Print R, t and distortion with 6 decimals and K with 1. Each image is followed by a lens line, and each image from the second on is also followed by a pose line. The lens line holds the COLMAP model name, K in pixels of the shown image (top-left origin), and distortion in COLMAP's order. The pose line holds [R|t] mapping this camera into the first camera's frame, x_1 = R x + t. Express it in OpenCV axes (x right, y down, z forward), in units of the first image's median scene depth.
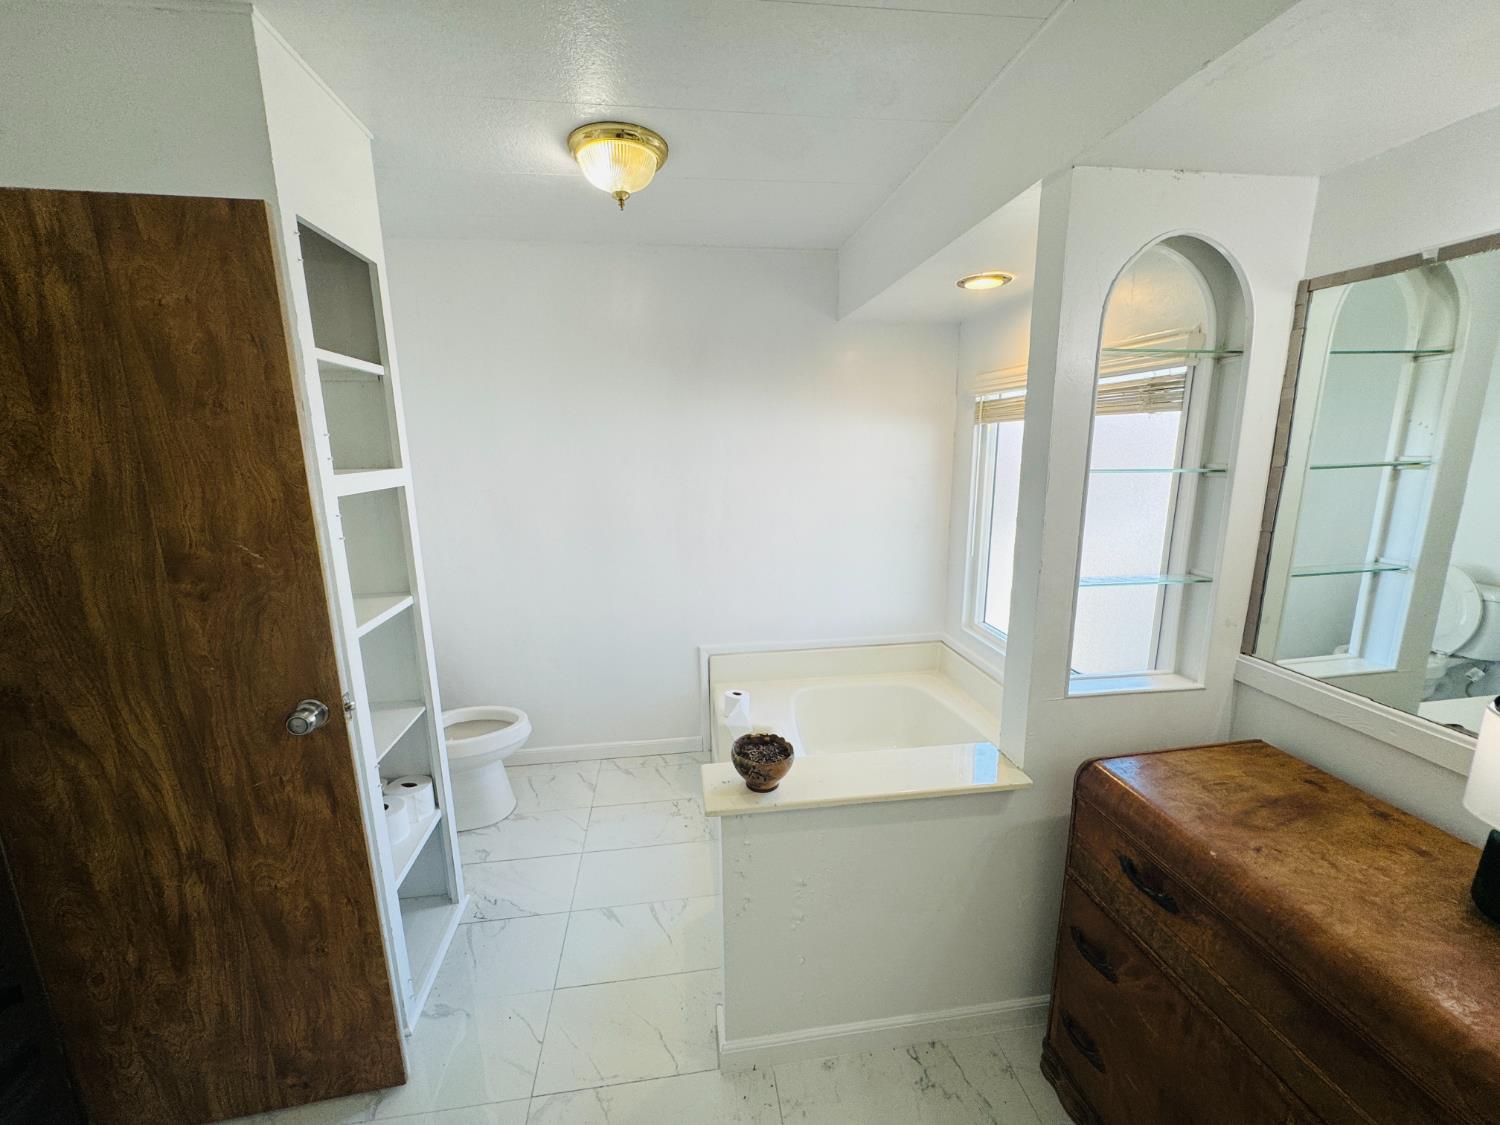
lens RADIAL K [[603.1, 0, 750.0], [0, 603.1, 562.5], [0, 0, 1]] dist [-0.006622, 0.001186]
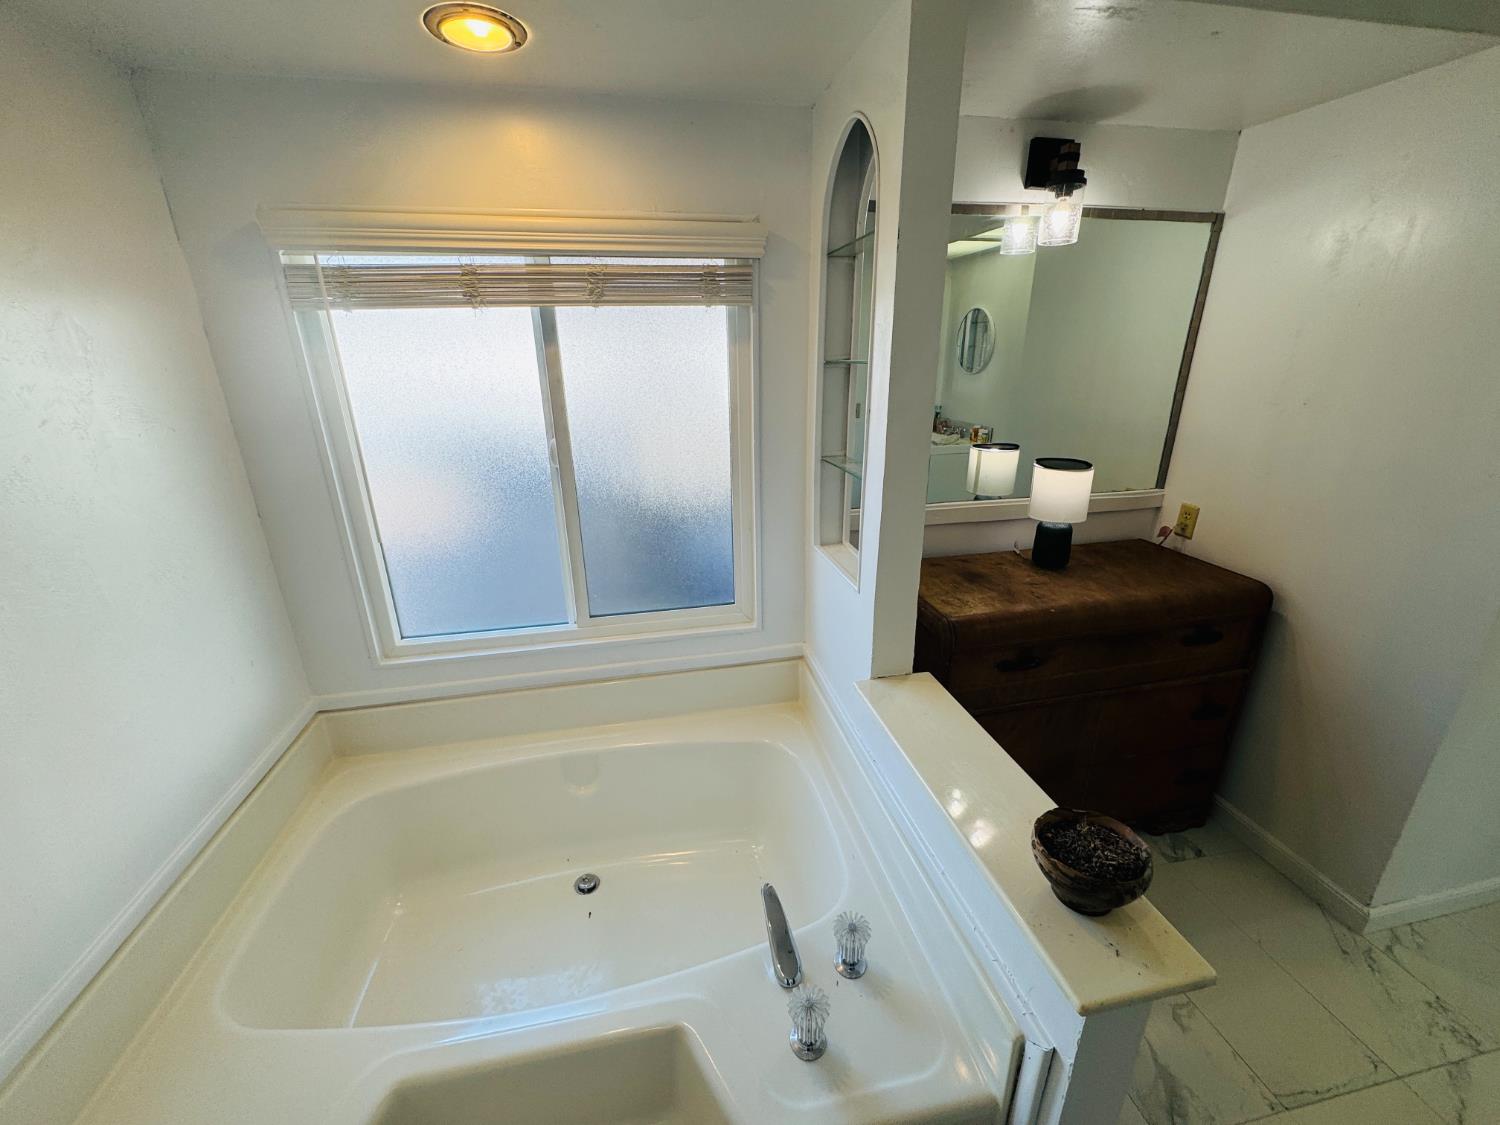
lens RADIAL K [[603.1, 0, 750.0], [0, 603.1, 562.5], [0, 0, 1]] dist [-0.006622, 0.001186]
pose [[-0.061510, -0.317311, 0.946324, -0.538367], [0.211791, 0.922380, 0.323049, -0.260152], [-0.975377, 0.220294, 0.010468, 1.558276]]
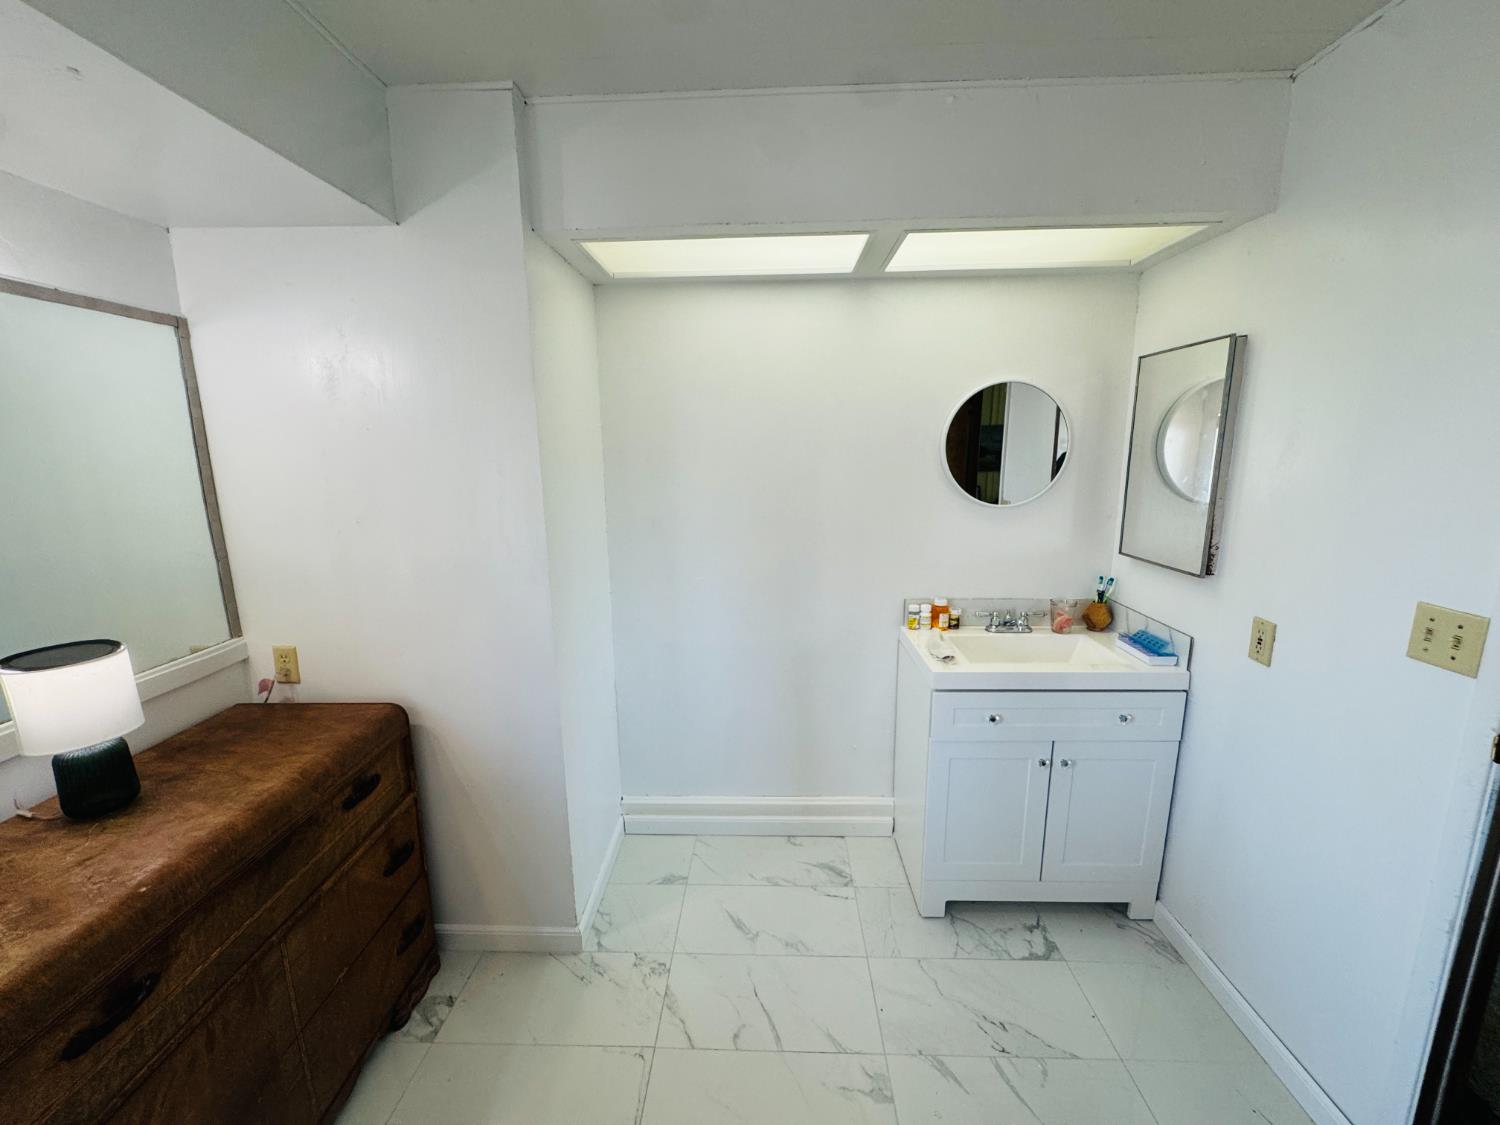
lens RADIAL K [[603.1, 0, 750.0], [0, 603.1, 562.5], [0, 0, 1]] dist [-0.006622, 0.001186]
pose [[-0.985331, -0.006364, 0.170534, -0.292420], [0.059471, 0.923856, 0.378093, -0.260669], [-0.159955, 0.382688, -0.909925, 1.373298]]
